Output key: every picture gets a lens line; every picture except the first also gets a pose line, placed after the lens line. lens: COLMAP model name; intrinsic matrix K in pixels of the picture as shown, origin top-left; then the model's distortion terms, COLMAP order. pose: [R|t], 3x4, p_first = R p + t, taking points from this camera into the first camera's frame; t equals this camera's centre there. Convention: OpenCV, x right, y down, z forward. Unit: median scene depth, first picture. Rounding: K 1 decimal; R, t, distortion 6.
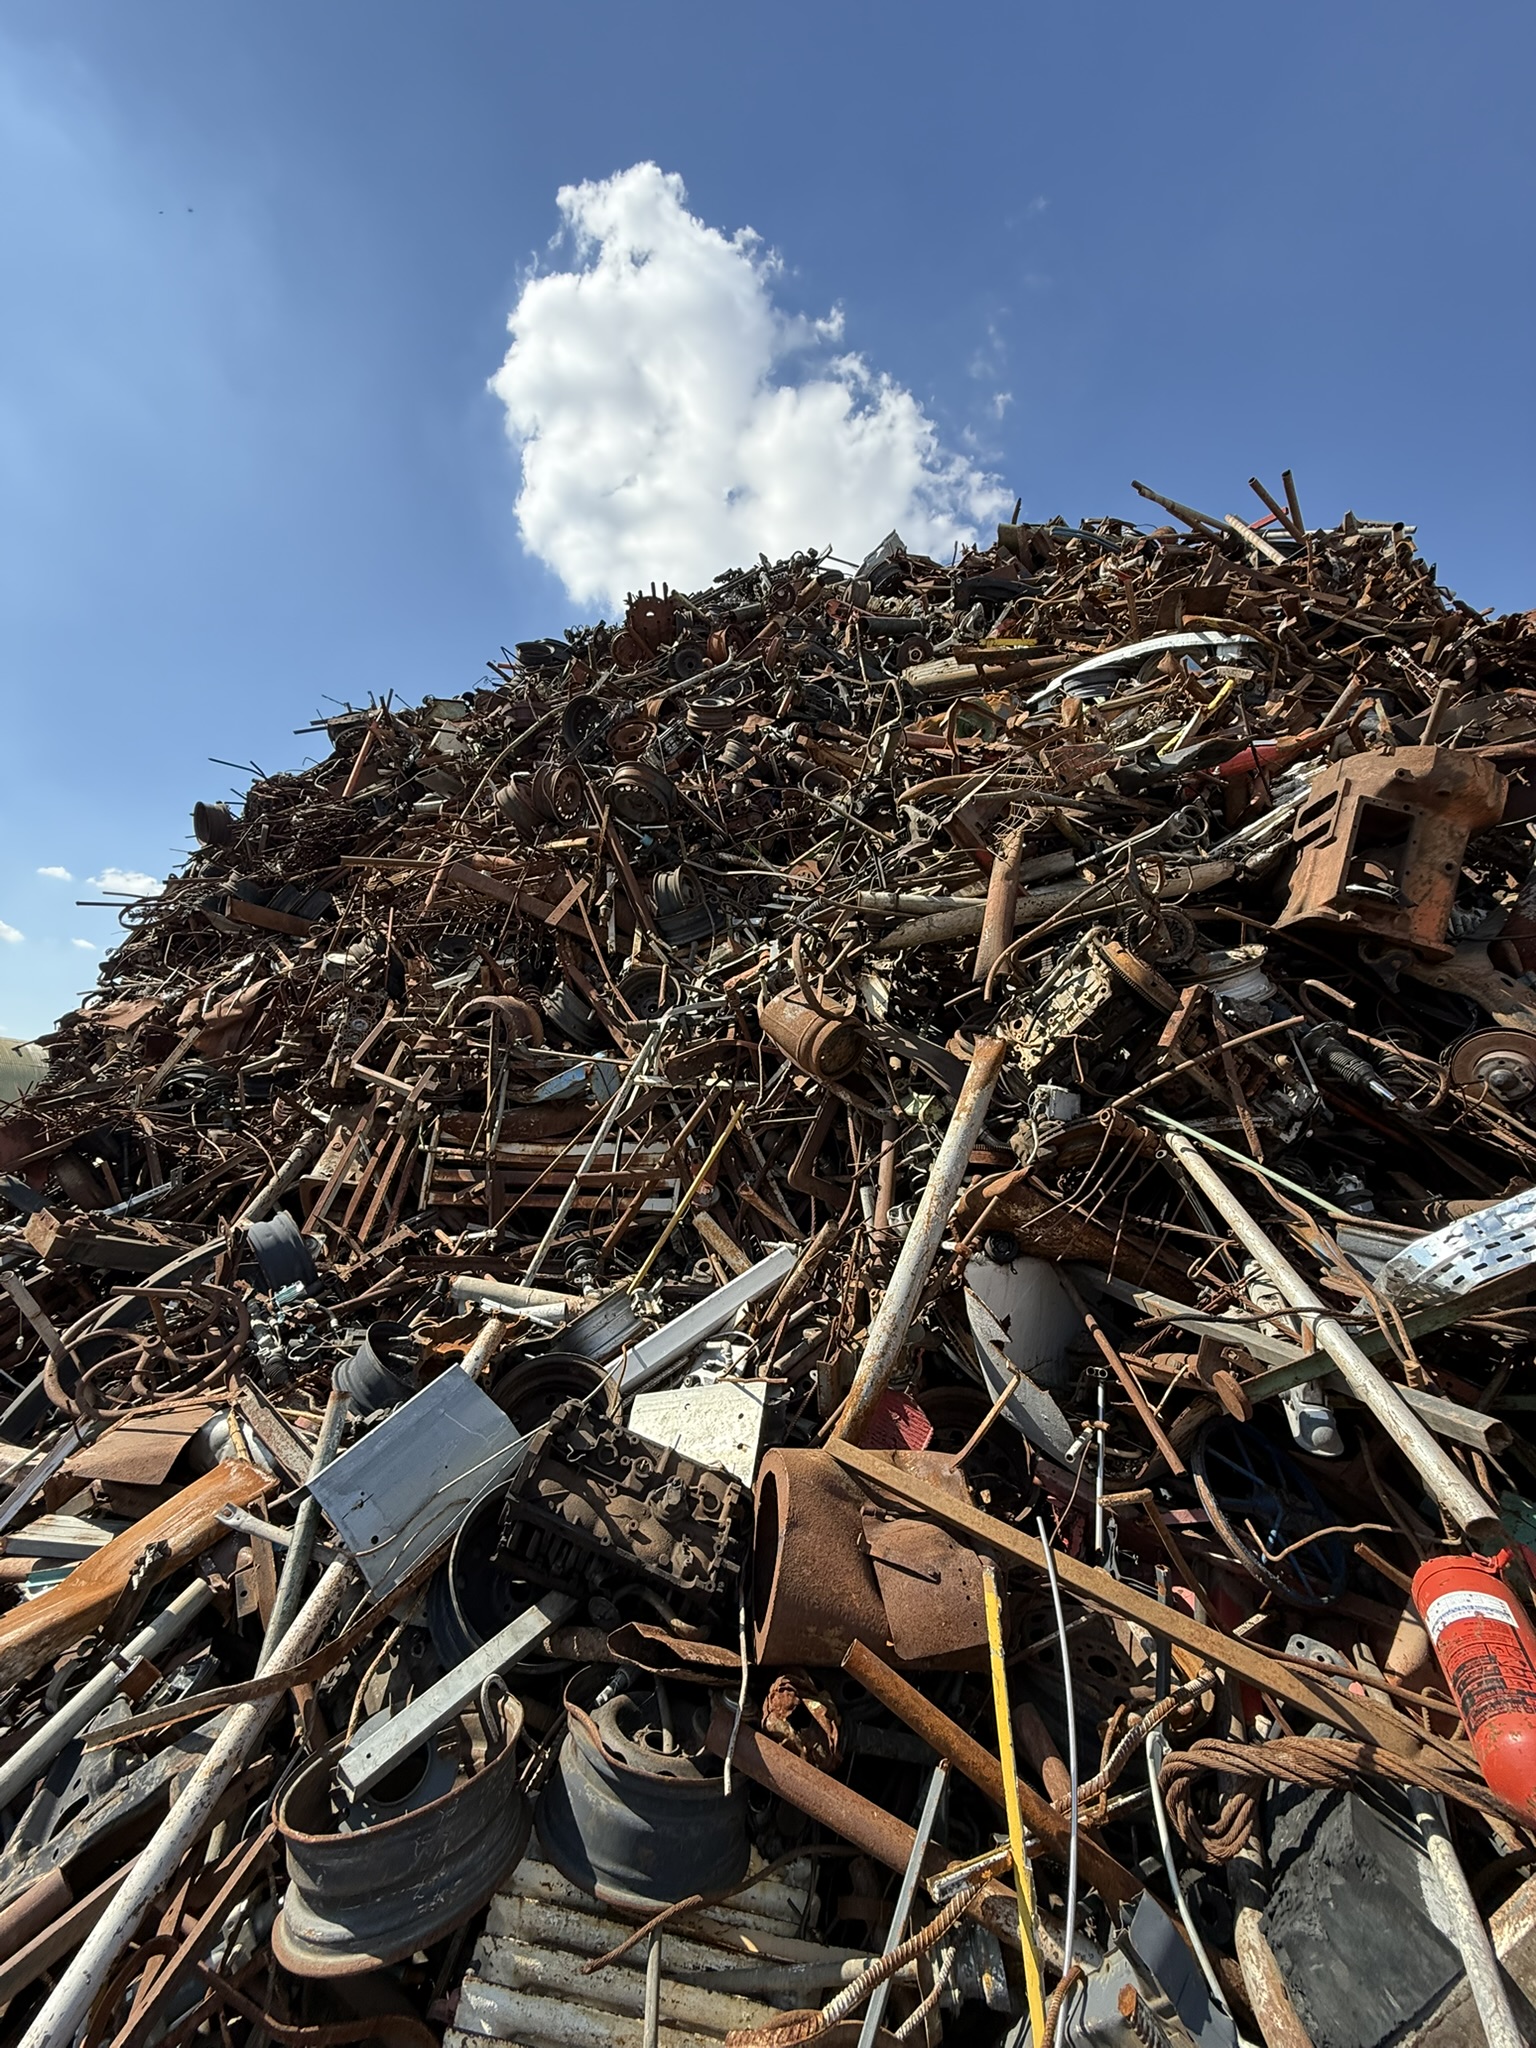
lens RADIAL K [[815.0, 0, 772.2], [0, 815.0, 1021.4], [0, 0, 1]] dist [0.002397, -0.000134]
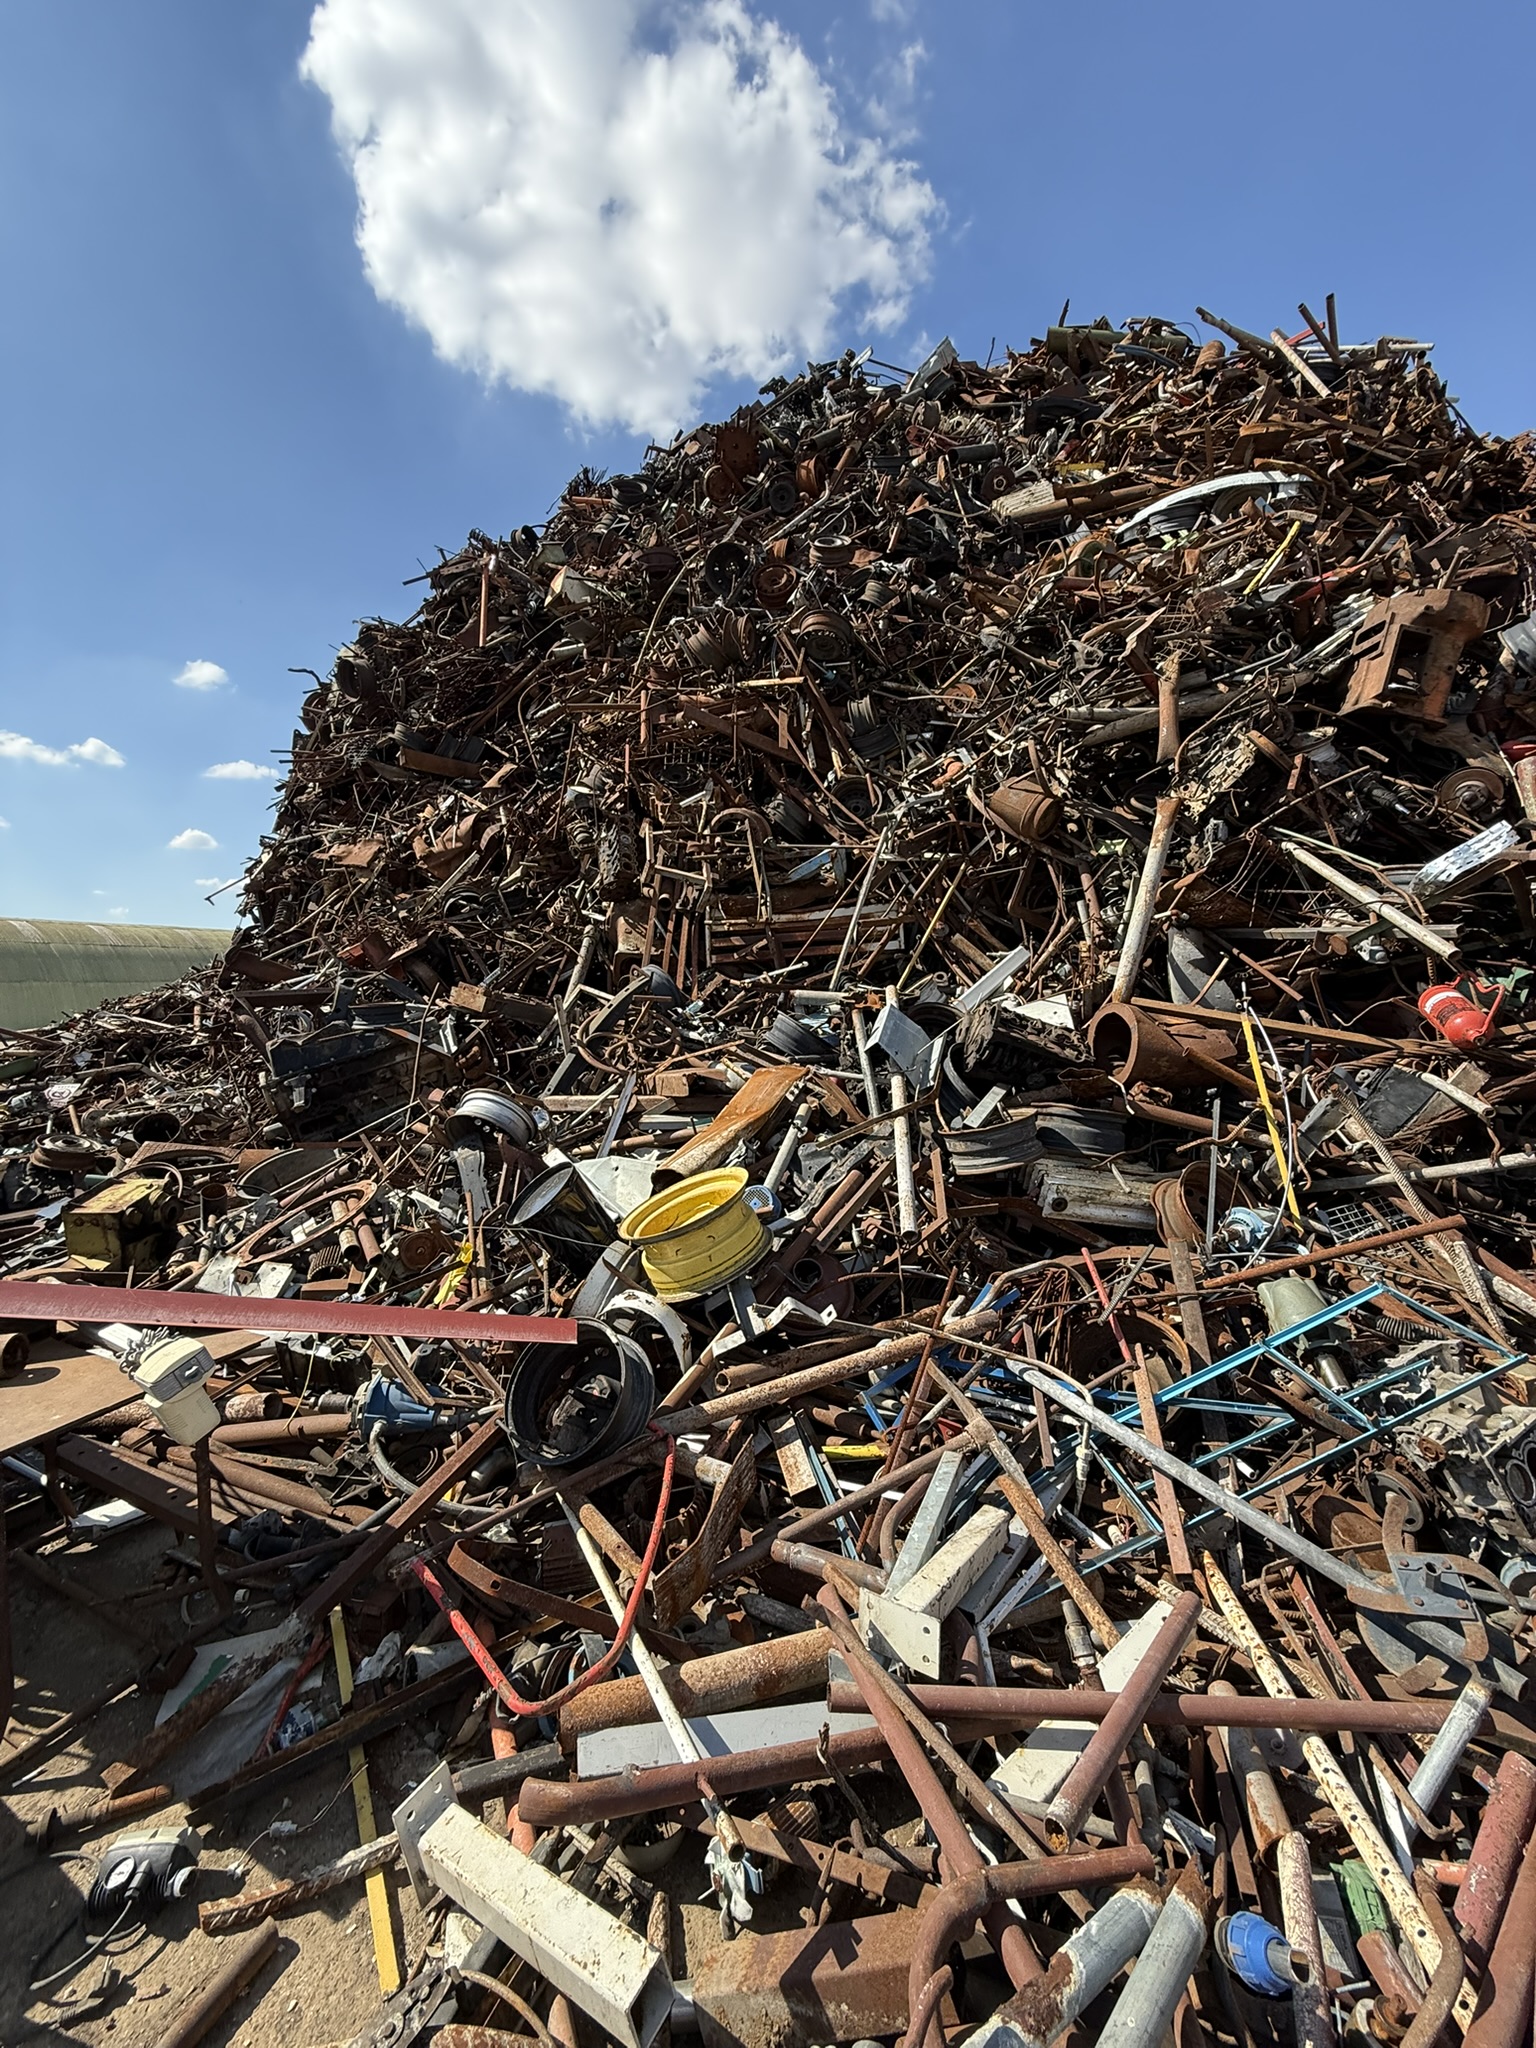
lens RADIAL K [[815.0, 0, 772.2], [0, 815.0, 1021.4], [0, 0, 1]] dist [0.002397, -0.000134]
pose [[0.995655, -0.083952, 0.040280, -0.436510], [0.073554, 0.974357, 0.212647, 0.035252], [-0.057099, -0.208761, 0.976298, -0.449548]]
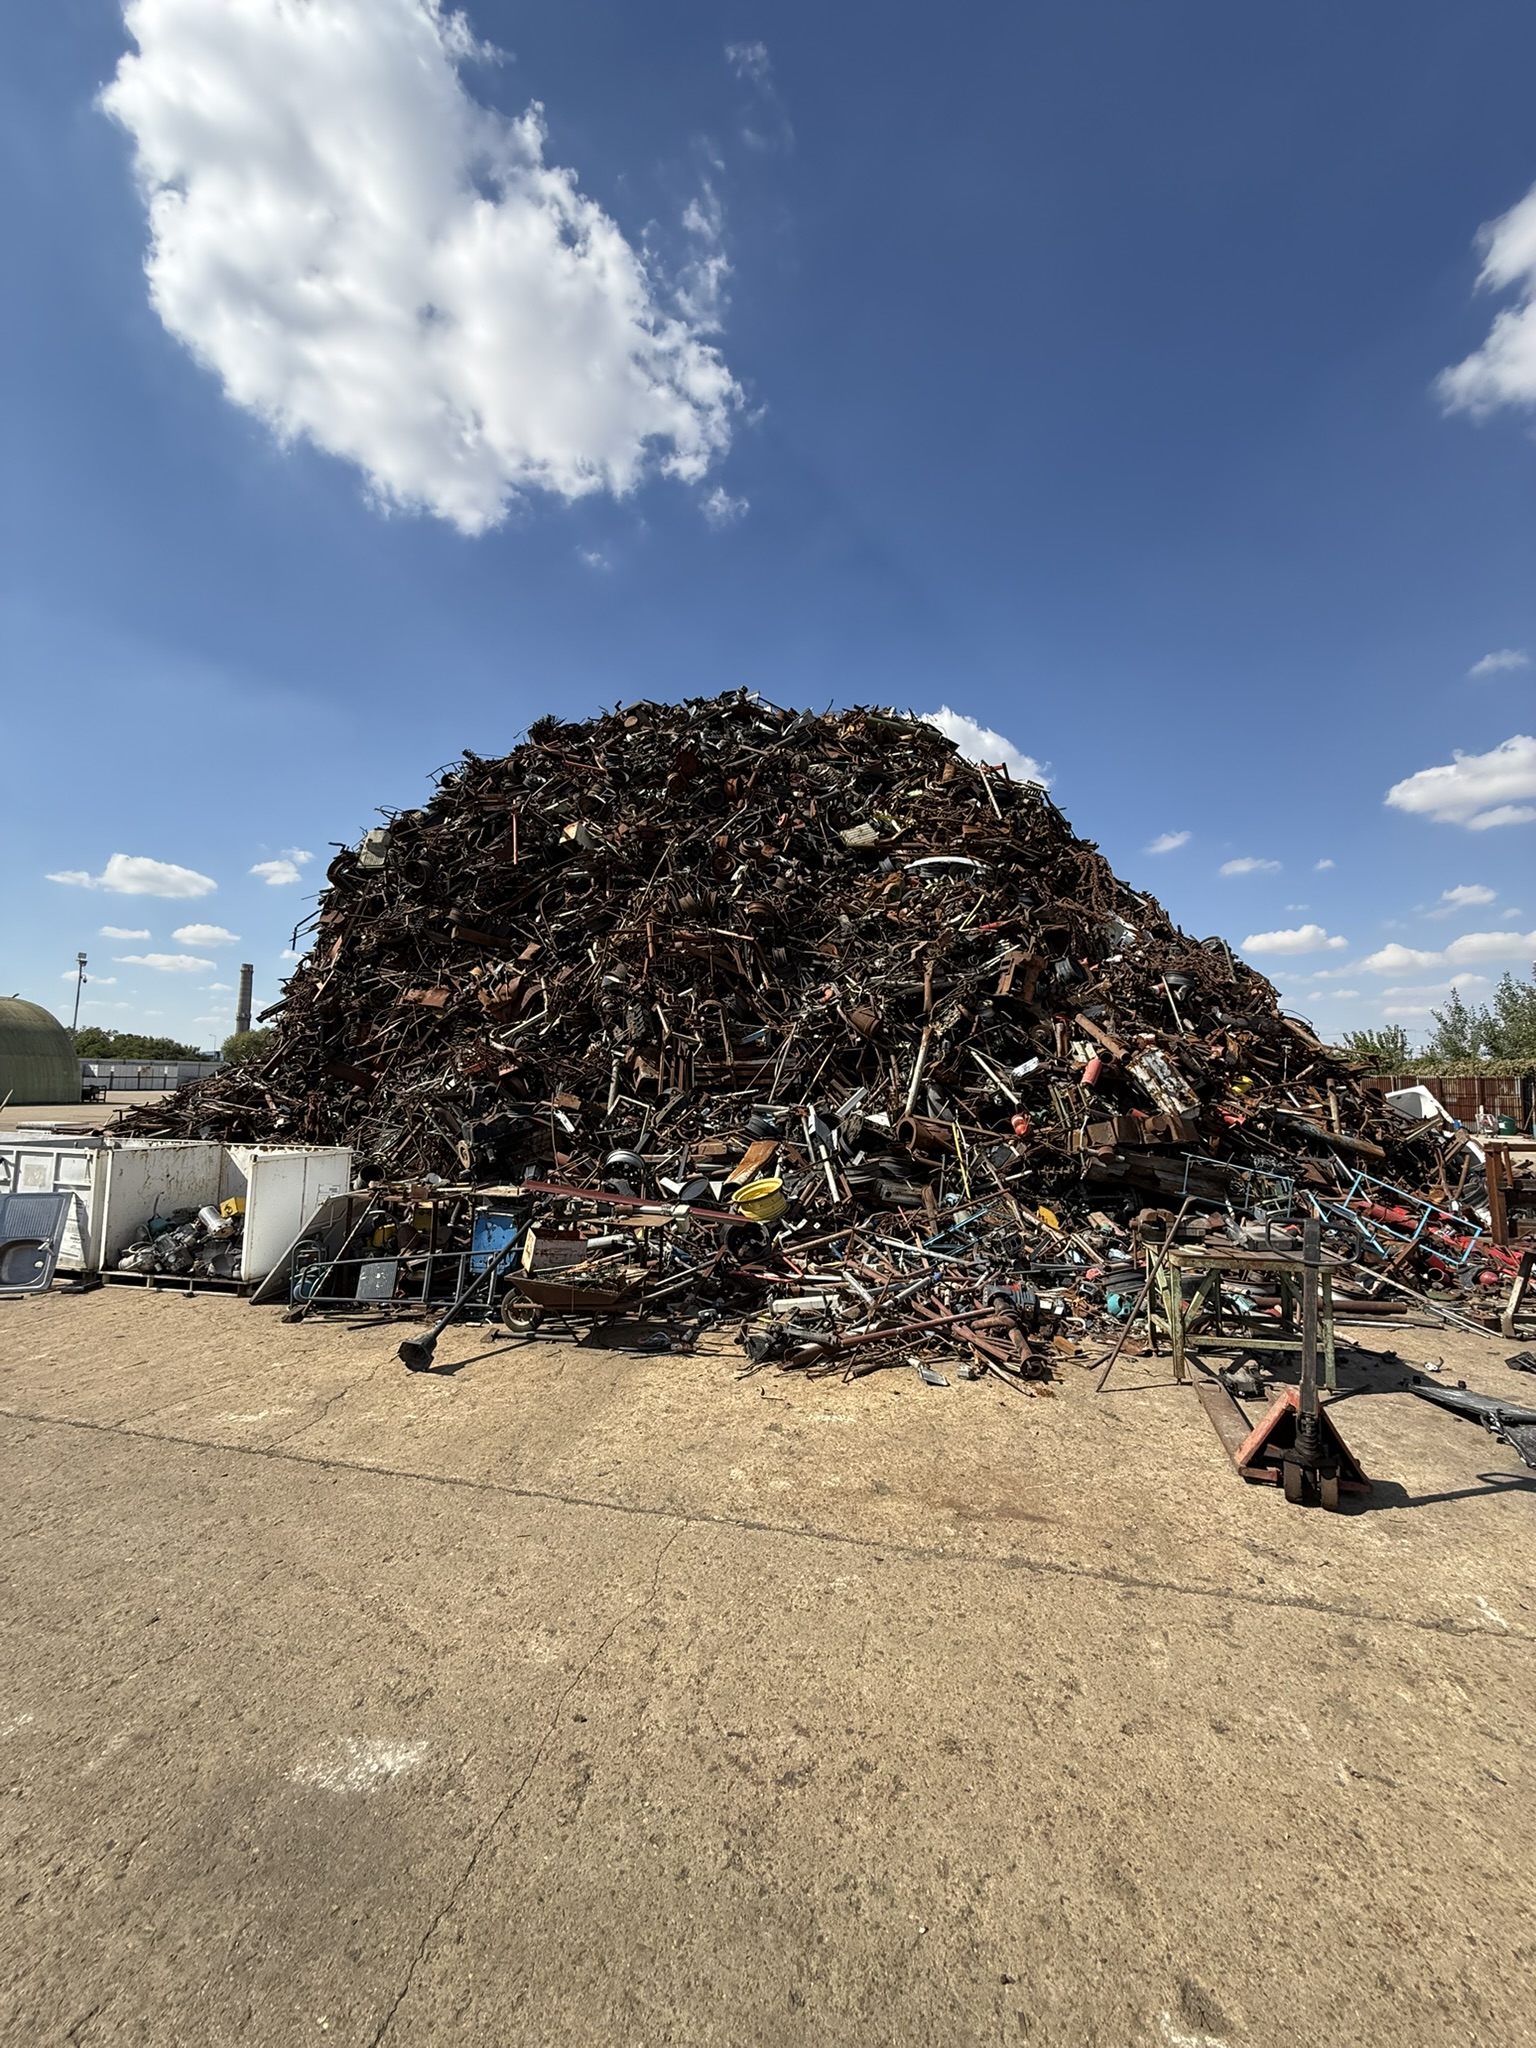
lens RADIAL K [[815.0, 0, 772.2], [0, 815.0, 1021.4], [0, 0, 1]] dist [0.002397, -0.000134]
pose [[0.953473, -0.020573, 0.300777, -1.076382], [-0.011777, 0.994366, 0.105346, -0.273728], [-0.301250, -0.103987, 0.947858, -1.630692]]
